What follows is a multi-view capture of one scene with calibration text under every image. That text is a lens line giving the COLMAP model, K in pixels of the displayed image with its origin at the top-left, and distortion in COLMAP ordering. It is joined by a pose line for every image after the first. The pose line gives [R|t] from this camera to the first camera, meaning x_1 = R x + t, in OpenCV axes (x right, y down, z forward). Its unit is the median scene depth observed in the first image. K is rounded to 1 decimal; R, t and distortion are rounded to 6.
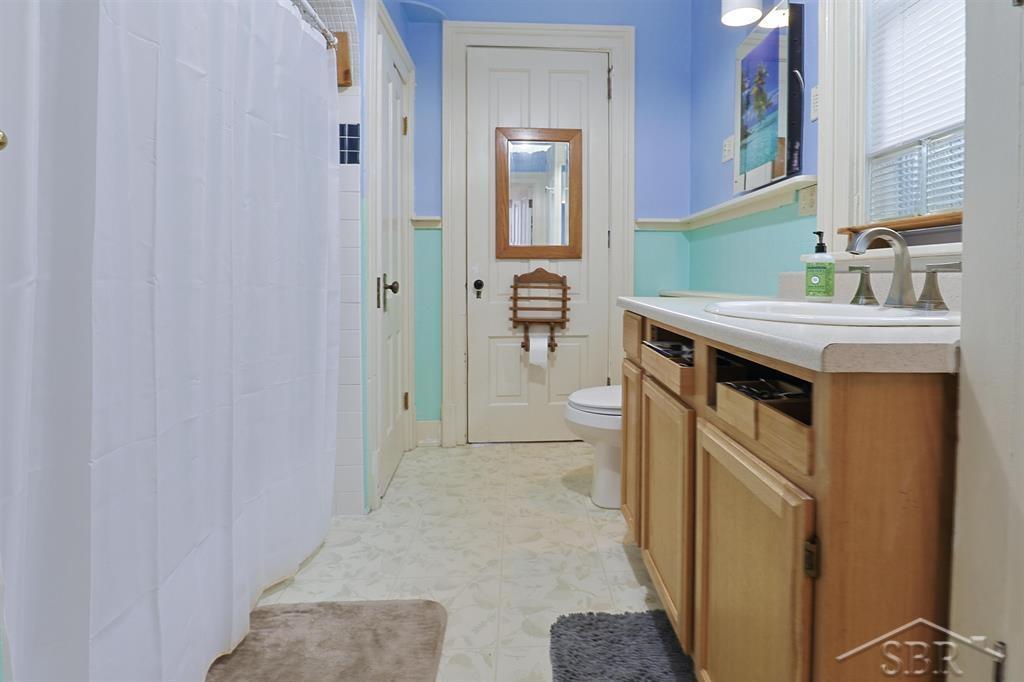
lens RADIAL K [[512.3, 0, 537.3], [0, 512.3, 317.4], [0, 0, 1]] dist [-0.030971, 0.001457]
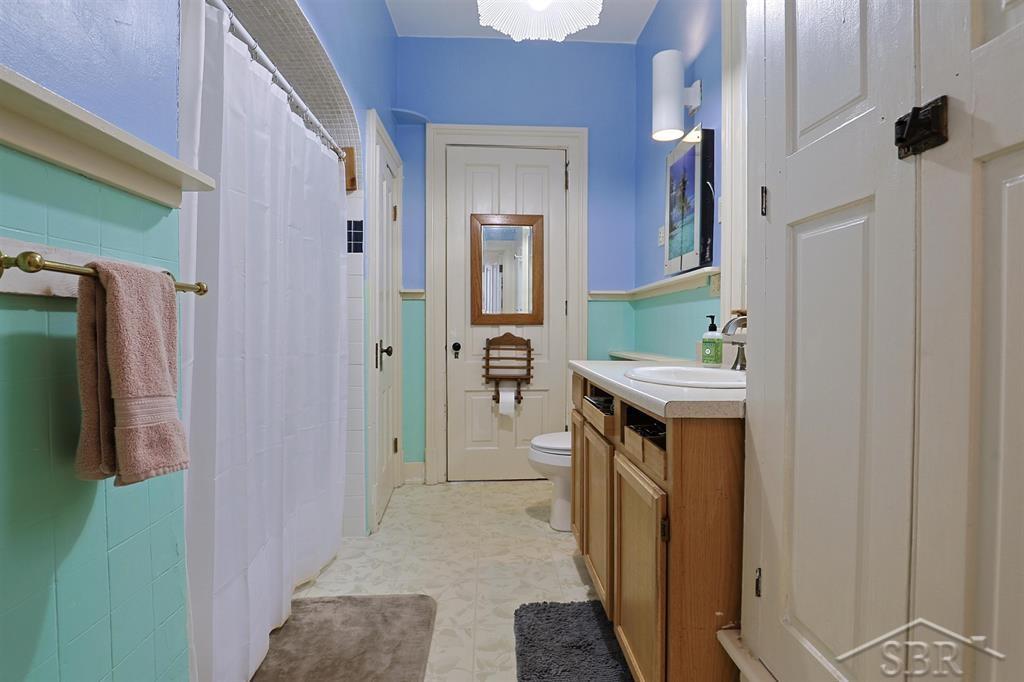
lens RADIAL K [[498.0, 0, 506.6], [0, 498.0, 340.8], [0, 0, 1]] dist [-0.034522, 0.000999]
pose [[0.999995, -0.001635, -0.002594, 0.006816], [0.001487, 0.998436, -0.055894, -0.020292], [0.002681, 0.055889, 0.998433, -0.235972]]
